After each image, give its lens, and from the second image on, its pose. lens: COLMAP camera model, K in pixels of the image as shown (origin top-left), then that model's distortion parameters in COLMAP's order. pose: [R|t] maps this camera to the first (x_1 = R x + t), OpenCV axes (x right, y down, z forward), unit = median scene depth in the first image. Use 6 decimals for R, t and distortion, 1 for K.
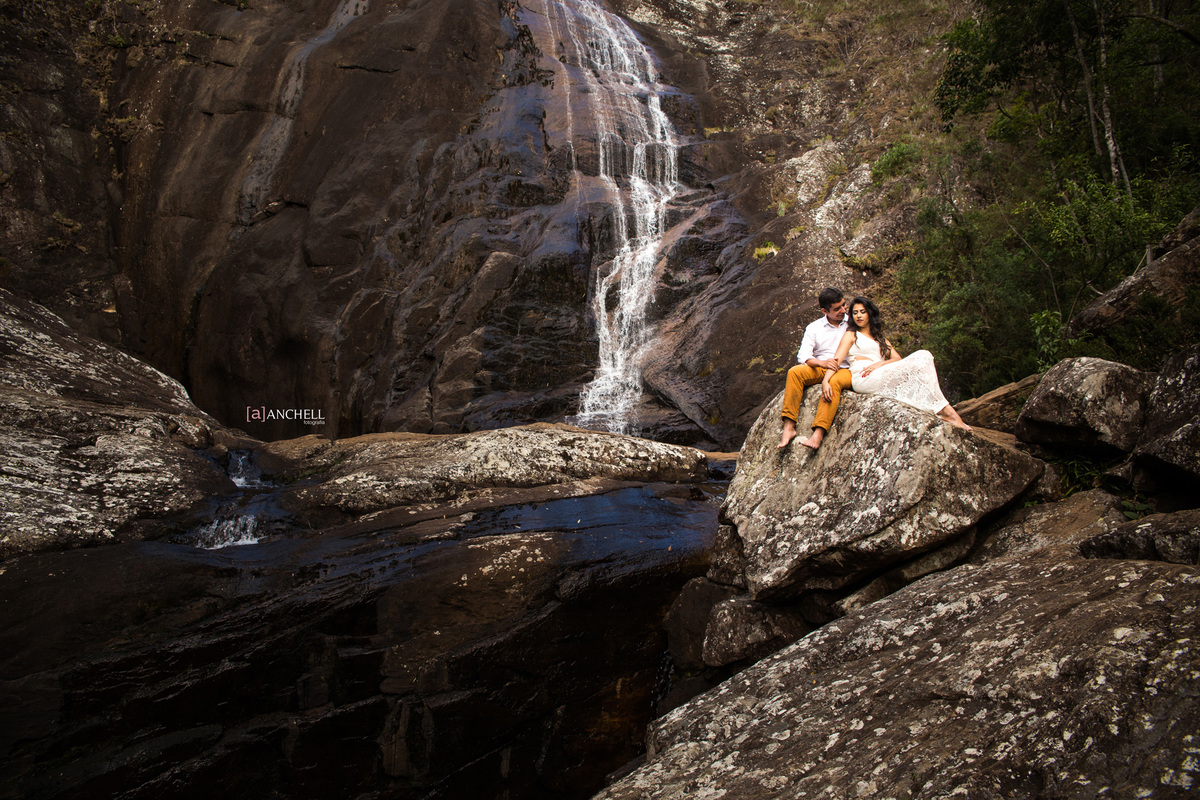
lens RADIAL K [[826.4, 0, 598.3], [0, 826.4, 409.0], [0, 0, 1]] dist [-0.111950, 0.054060]
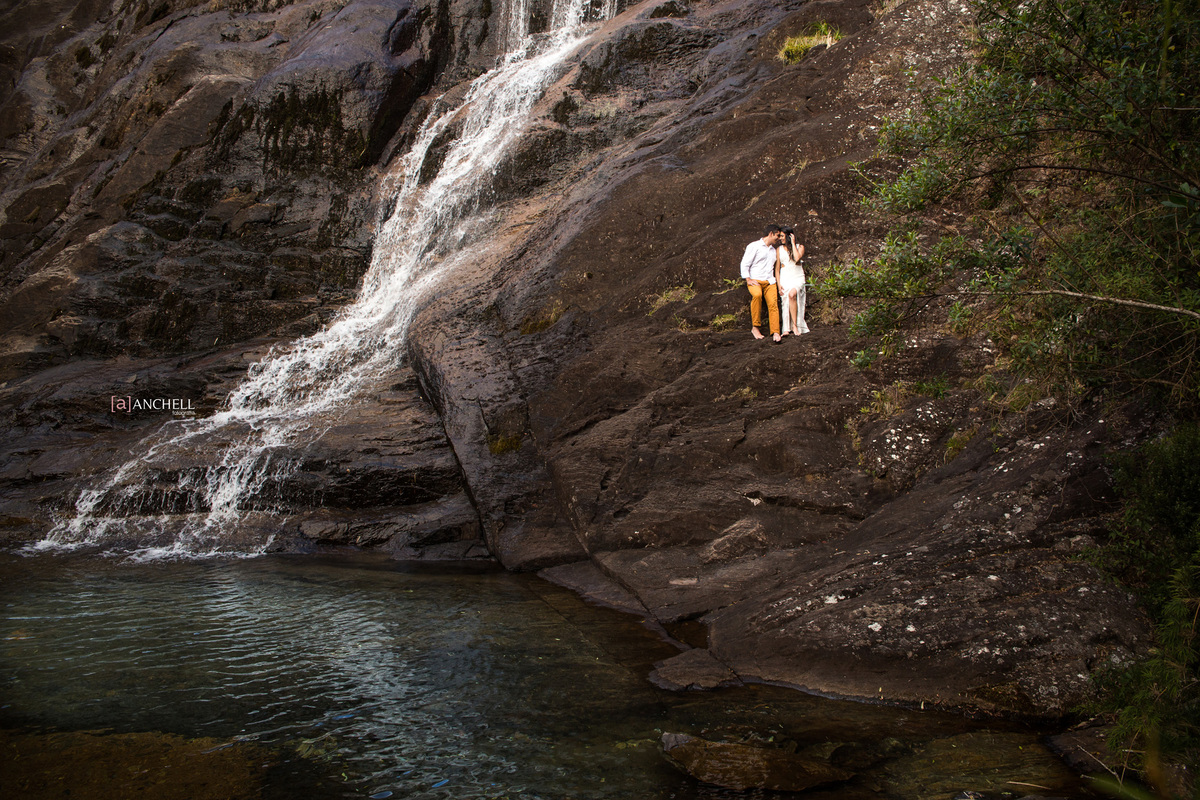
lens RADIAL K [[897.2, 0, 629.9], [0, 897.2, 376.2], [0, 0, 1]] dist [-0.109062, 0.078357]
pose [[0.942311, 0.062064, -0.328934, 0.288324], [-0.020691, 0.991582, 0.127820, -0.067169], [0.334098, -0.113641, 0.935663, 0.479298]]
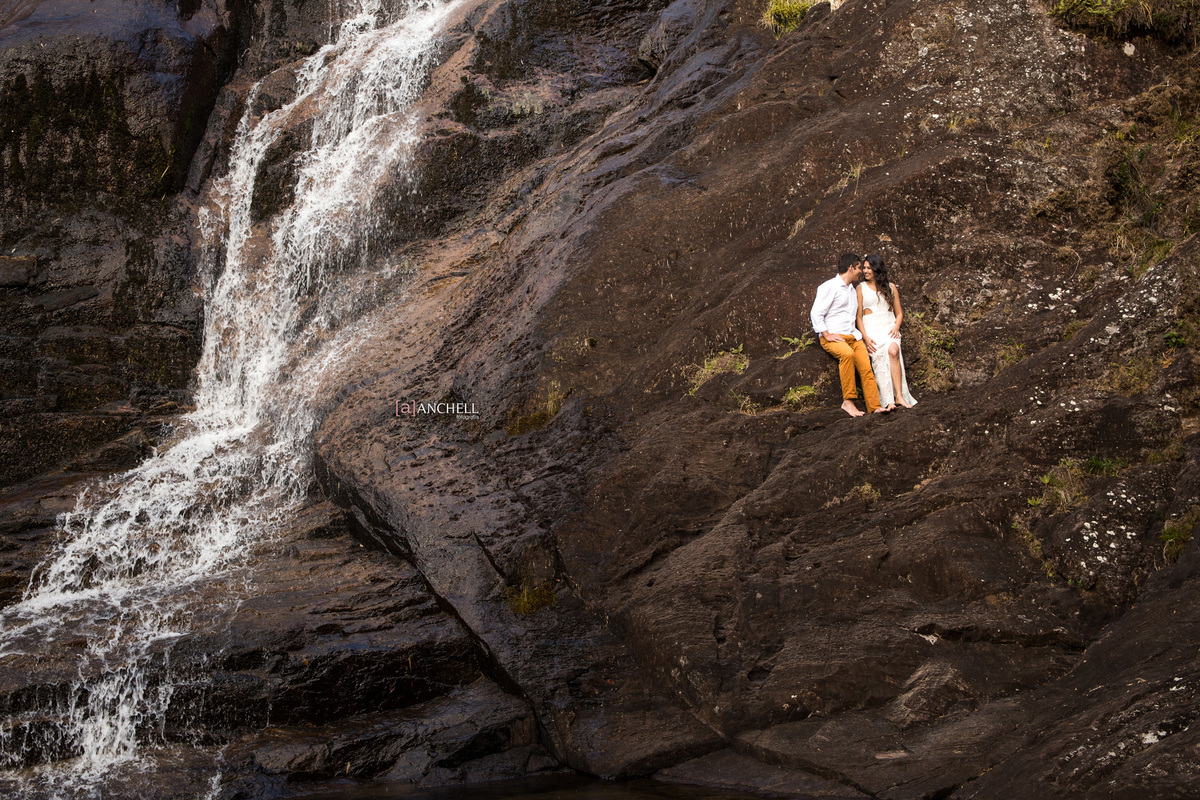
lens RADIAL K [[1513.0, 0, 565.7], [0, 1513.0, 387.5], [0, 0, 1]] dist [0.040132, 0.000000]
pose [[0.993823, -0.036742, -0.104719, 0.170033], [0.037880, 0.999243, 0.008908, -0.050434], [0.104312, -0.012819, 0.994462, 0.399283]]
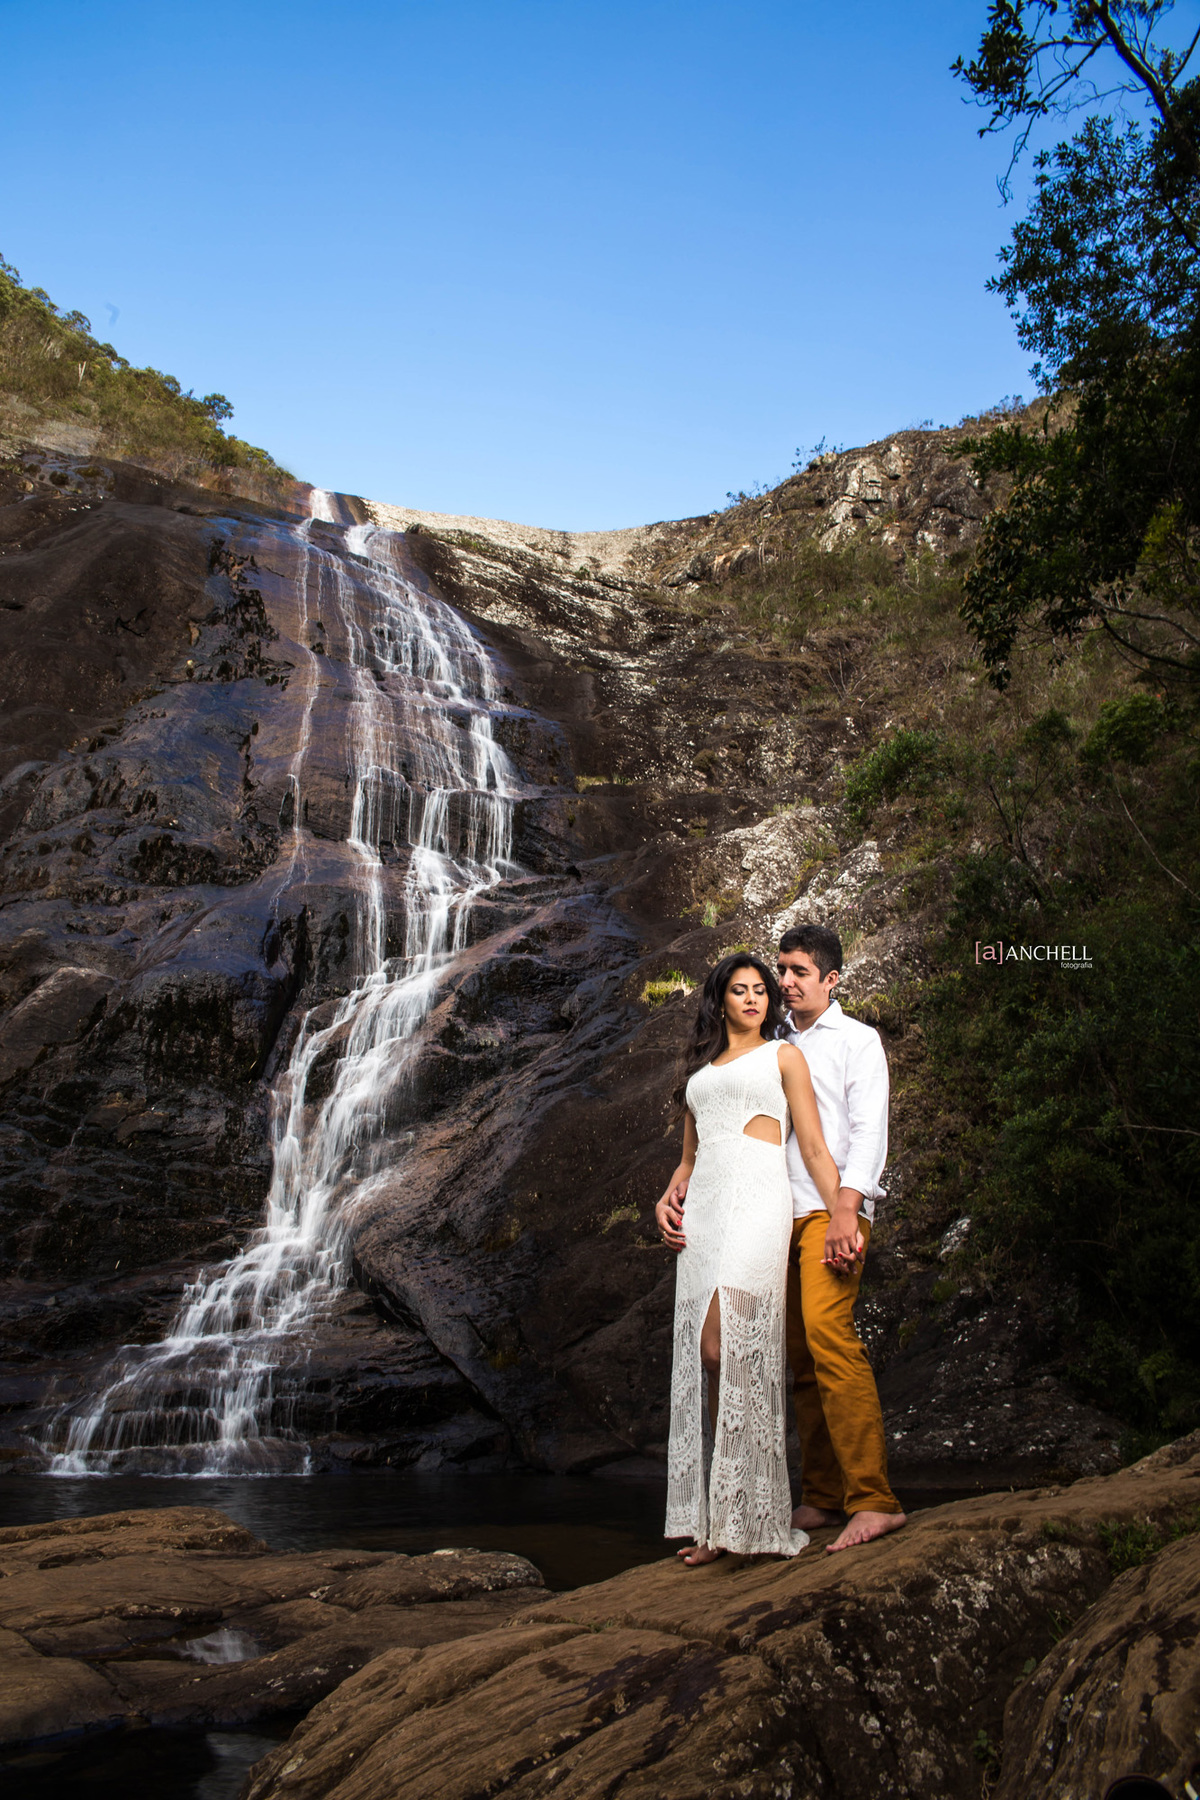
lens RADIAL K [[1239.6, 0, 600.0], [0, 1239.6, 906.3], [0, 0, 1]] dist [-0.111950, 0.054060]
pose [[0.998227, 0.021311, 0.055574, 0.122332], [-0.004102, 0.956115, -0.292963, -0.020043], [-0.059378, 0.292215, 0.954507, 0.274545]]
